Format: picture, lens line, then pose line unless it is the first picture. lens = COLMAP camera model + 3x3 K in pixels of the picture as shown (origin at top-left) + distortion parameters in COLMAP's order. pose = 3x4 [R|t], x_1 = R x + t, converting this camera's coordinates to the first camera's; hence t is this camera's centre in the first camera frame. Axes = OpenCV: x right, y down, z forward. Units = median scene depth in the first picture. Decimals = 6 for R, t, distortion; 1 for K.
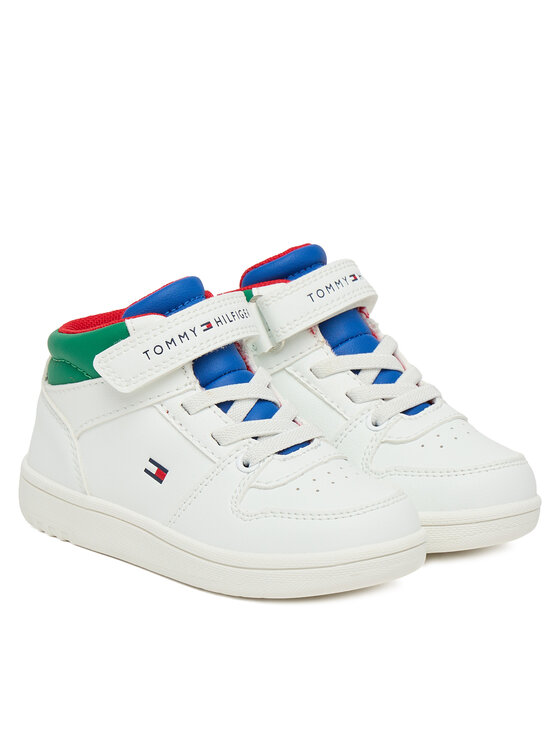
lens RADIAL K [[2193.8, 0, 280.1], [0, 2193.8, 373.1], [0, 0, 1]] dist [0.168995, 0.000000]
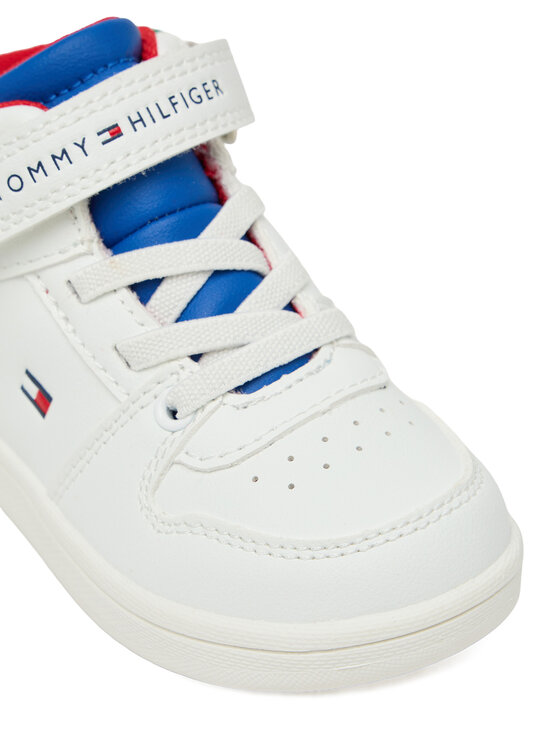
lens RADIAL K [[2005.9, 0, 279.6], [0, 2005.9, 372.5], [0, 0, 1]] dist [-0.298332, 0.000000]
pose [[0.974268, 0.041363, -0.221566, 0.111991], [0.020219, 0.963015, 0.268688, -0.092697], [0.224485, -0.266254, 0.937398, 0.556124]]
